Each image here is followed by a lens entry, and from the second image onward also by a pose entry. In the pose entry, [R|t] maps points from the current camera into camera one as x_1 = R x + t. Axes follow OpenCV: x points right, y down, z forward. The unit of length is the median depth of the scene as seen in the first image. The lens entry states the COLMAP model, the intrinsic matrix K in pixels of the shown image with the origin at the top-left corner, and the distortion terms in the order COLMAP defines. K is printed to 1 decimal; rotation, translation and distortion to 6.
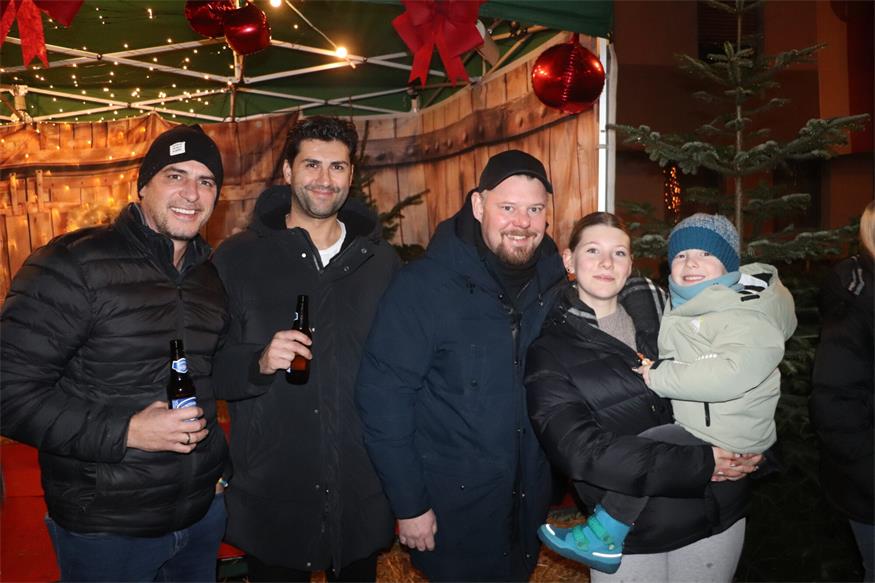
lens RADIAL K [[739.4, 0, 430.8], [0, 739.4, 294.3], [0, 0, 1]] dist [-0.172901, 0.171637]
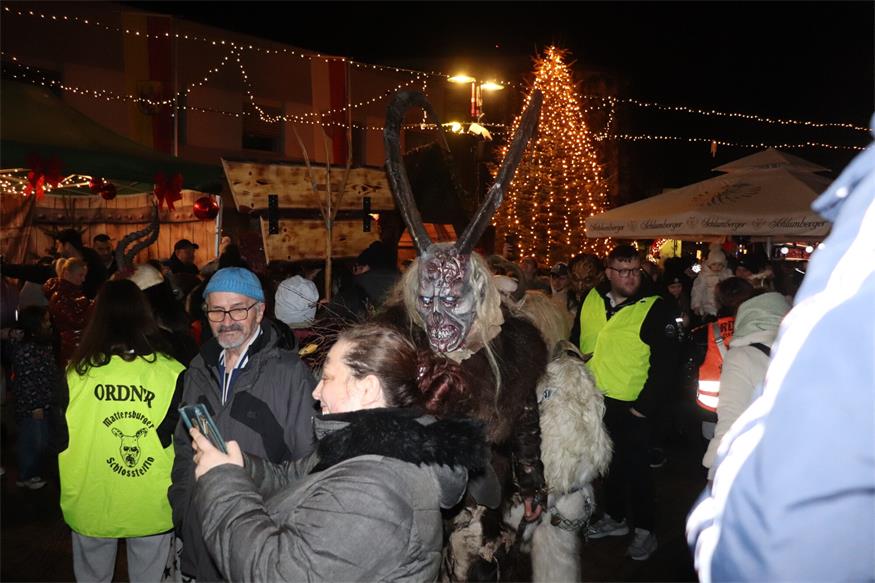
lens RADIAL K [[773.5, 0, 437.5], [0, 773.5, 291.5], [0, 0, 1]] dist [-0.163193, 0.212165]
pose [[0.814470, 0.014522, 0.580024, -0.496865], [0.013323, 0.998955, -0.043719, 0.105606], [-0.580053, 0.043335, 0.813425, -1.210128]]
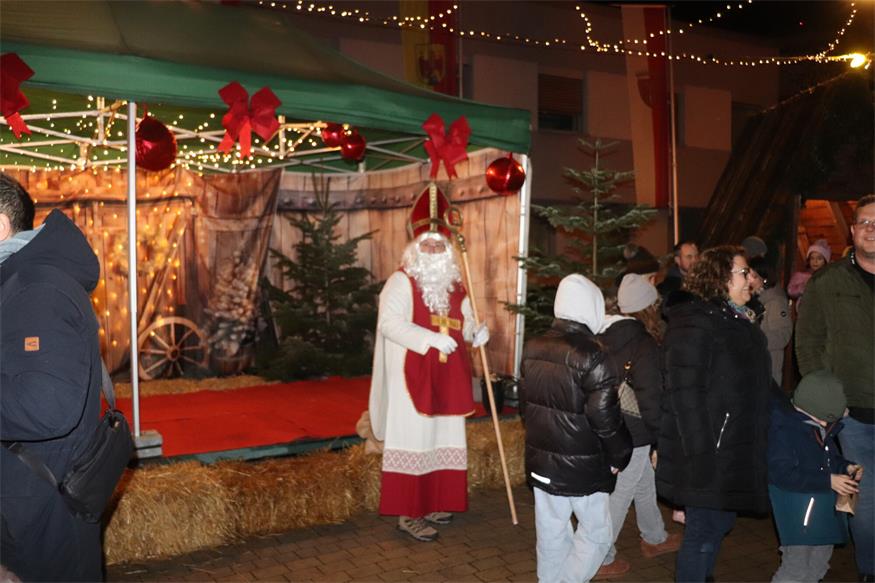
lens RADIAL K [[739.4, 0, 430.8], [0, 739.4, 294.3], [0, 0, 1]] dist [-0.172901, 0.171637]
pose [[0.970988, 0.021944, 0.238118, -0.254868], [-0.012747, 0.999115, -0.040096, 0.041944], [-0.238787, 0.035898, 0.970408, -0.432094]]
